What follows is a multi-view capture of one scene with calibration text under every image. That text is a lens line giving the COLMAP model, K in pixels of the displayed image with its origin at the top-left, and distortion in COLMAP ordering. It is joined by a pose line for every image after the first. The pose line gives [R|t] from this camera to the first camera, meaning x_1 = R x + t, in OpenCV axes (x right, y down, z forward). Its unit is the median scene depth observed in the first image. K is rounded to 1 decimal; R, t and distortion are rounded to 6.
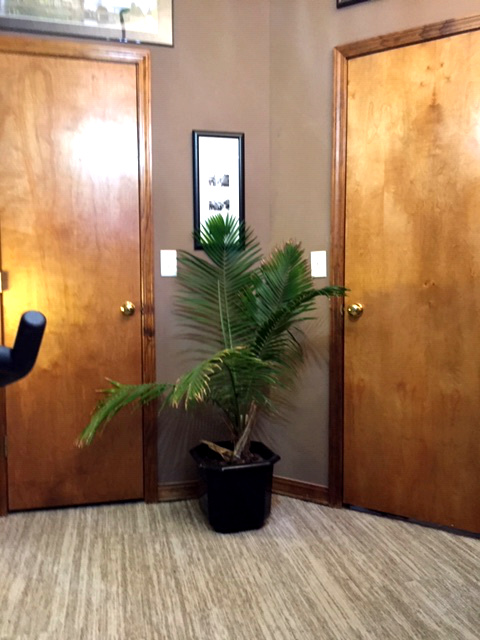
lens RADIAL K [[549.9, 0, 239.7], [0, 549.9, 321.0], [0, 0, 1]] dist [0.068334, -0.086916]
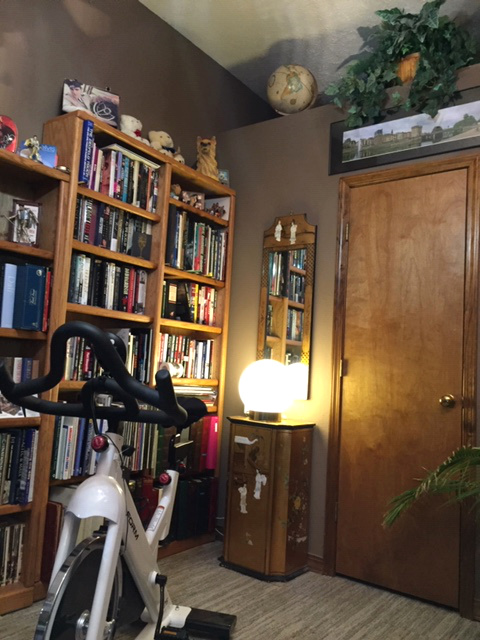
lens RADIAL K [[549.9, 0, 236.0], [0, 549.9, 316.6], [0, 0, 1]] dist [0.068334, -0.086916]
pose [[0.638607, -0.034939, -0.768739, 0.339153], [-0.110977, 0.984345, -0.136929, 0.008975], [0.761488, 0.172756, 0.624733, 0.056419]]
